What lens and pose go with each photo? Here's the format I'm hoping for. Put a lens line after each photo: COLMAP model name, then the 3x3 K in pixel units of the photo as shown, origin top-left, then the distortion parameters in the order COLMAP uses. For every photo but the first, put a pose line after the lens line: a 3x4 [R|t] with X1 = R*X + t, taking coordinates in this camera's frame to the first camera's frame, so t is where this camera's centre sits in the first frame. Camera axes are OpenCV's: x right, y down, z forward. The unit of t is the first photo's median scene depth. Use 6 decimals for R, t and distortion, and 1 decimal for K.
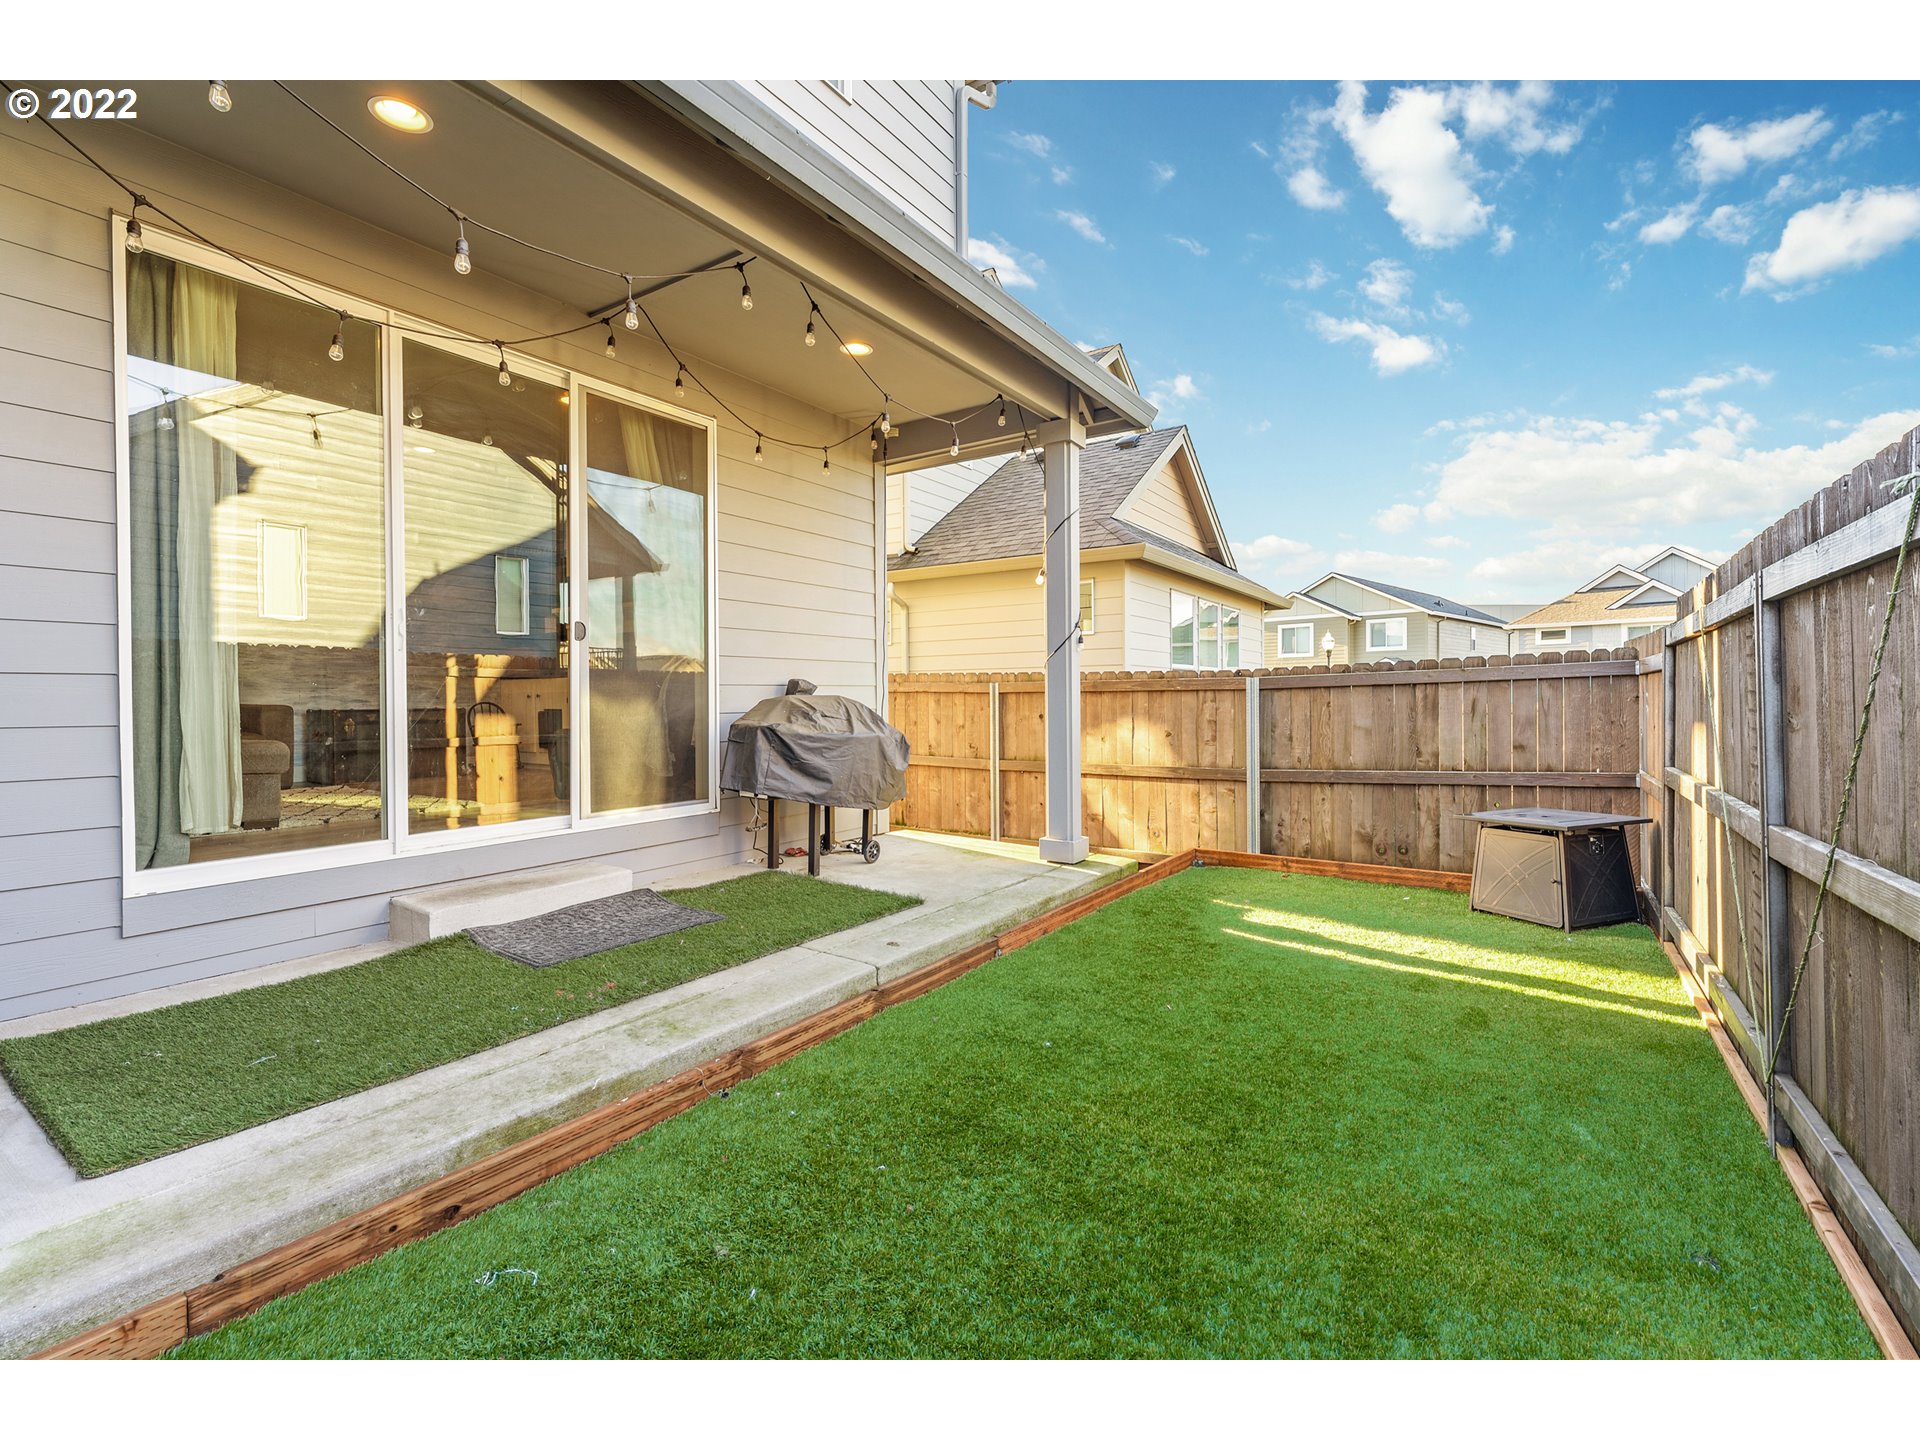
lens RADIAL K [[853.3, 0, 962.8], [0, 853.3, 707.5], [0, 0, 1]] dist [-0.001050, -0.000355]
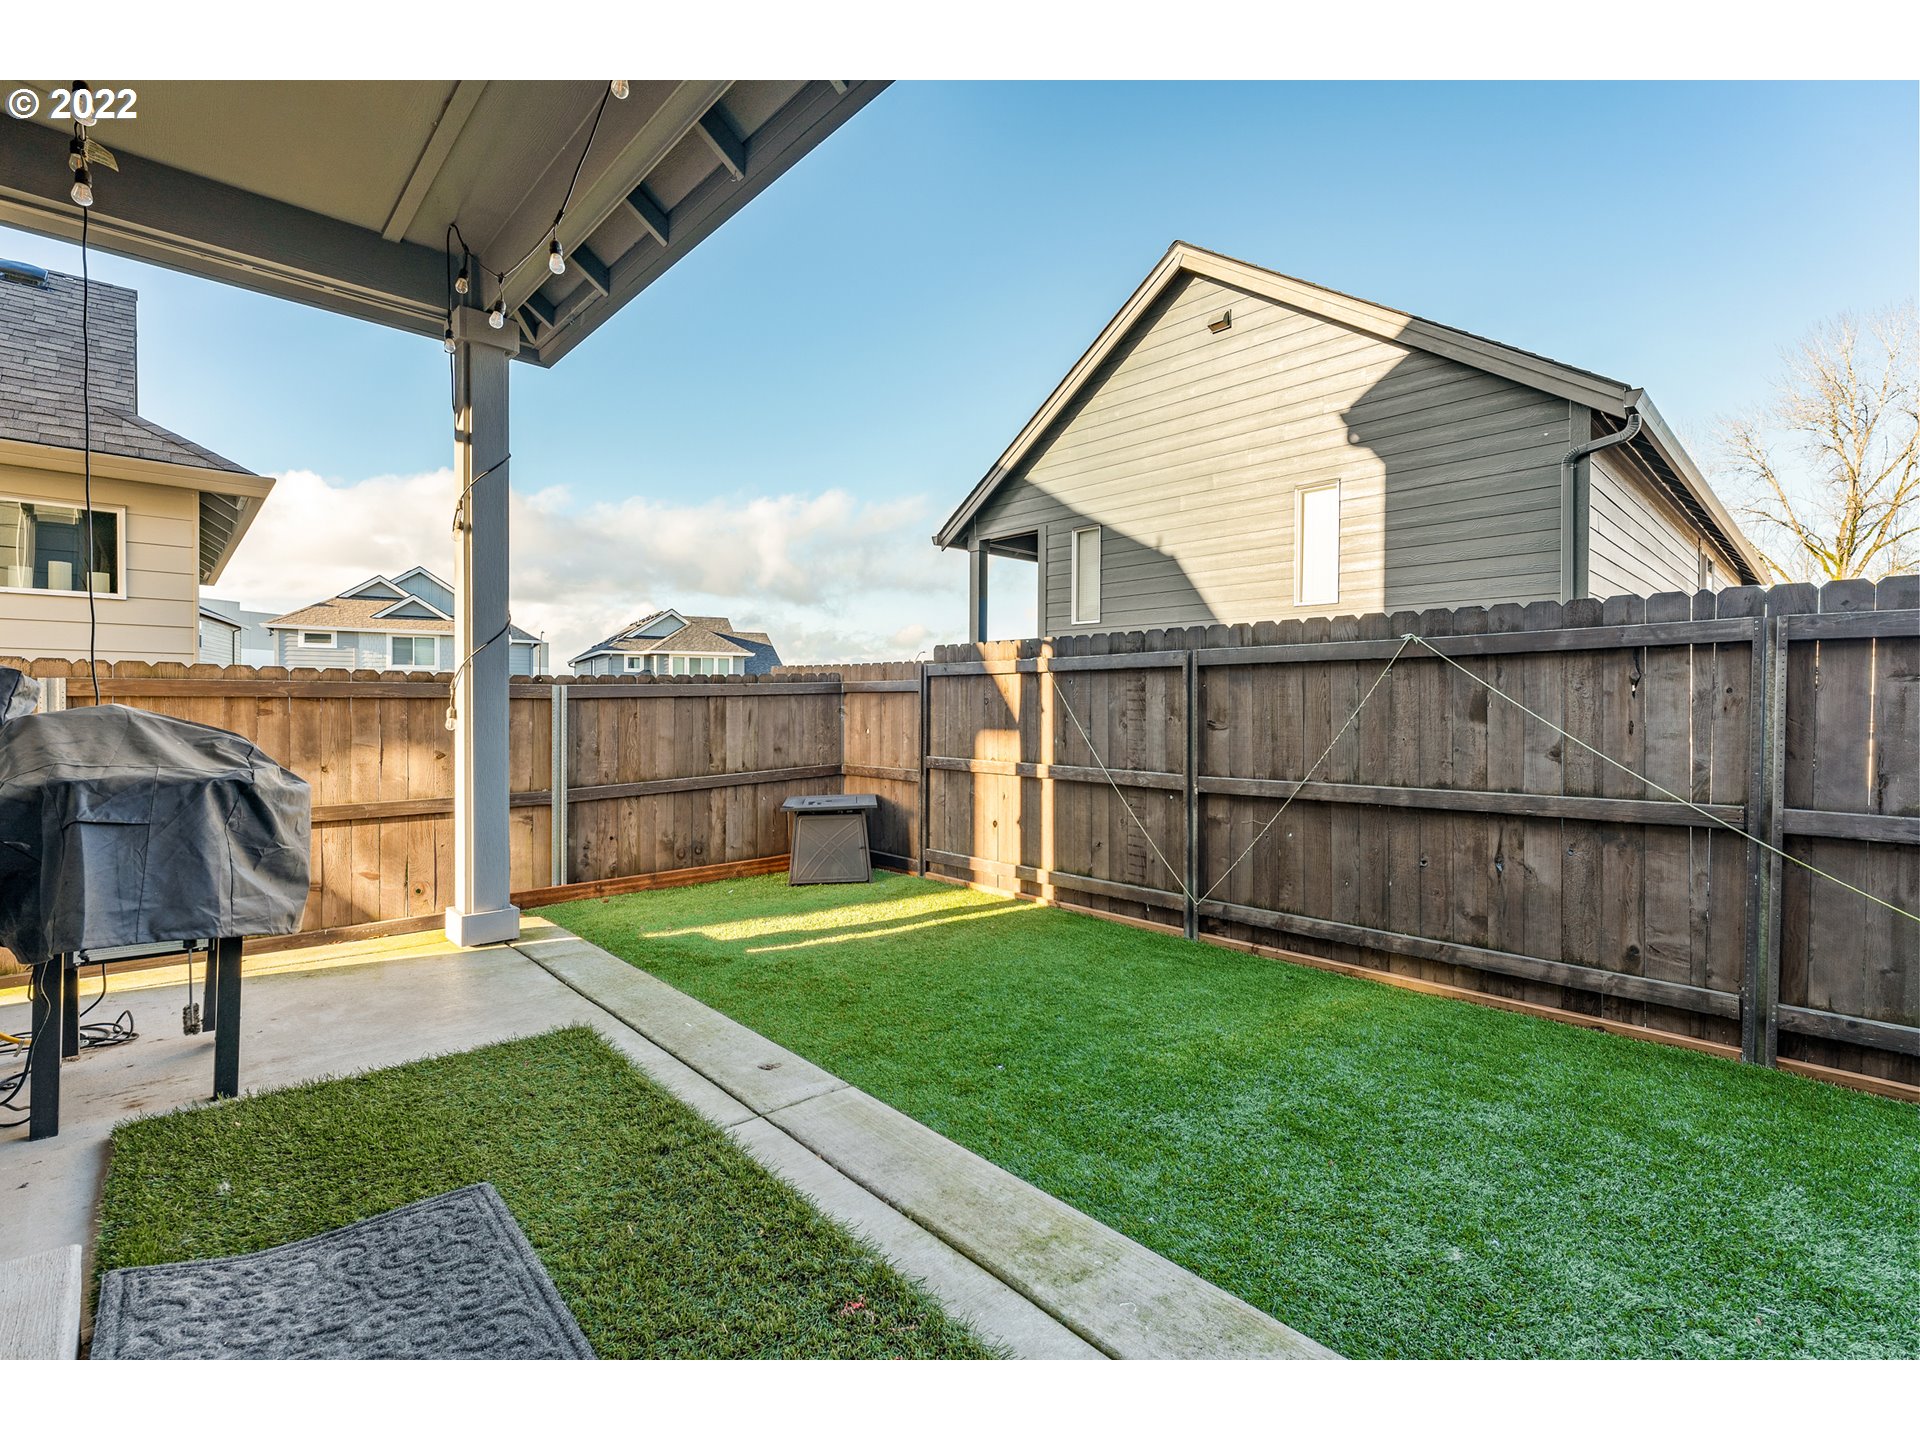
lens RADIAL K [[853.3, 0, 963.5], [0, 853.3, 711.8], [0, 0, 1]] dist [-0.001050, -0.000355]
pose [[0.215632, -0.002051, 0.976473, -0.446382], [0.002826, 0.999995, 0.001477, -0.008211], [-0.976471, 0.002441, 0.215637, 0.425575]]
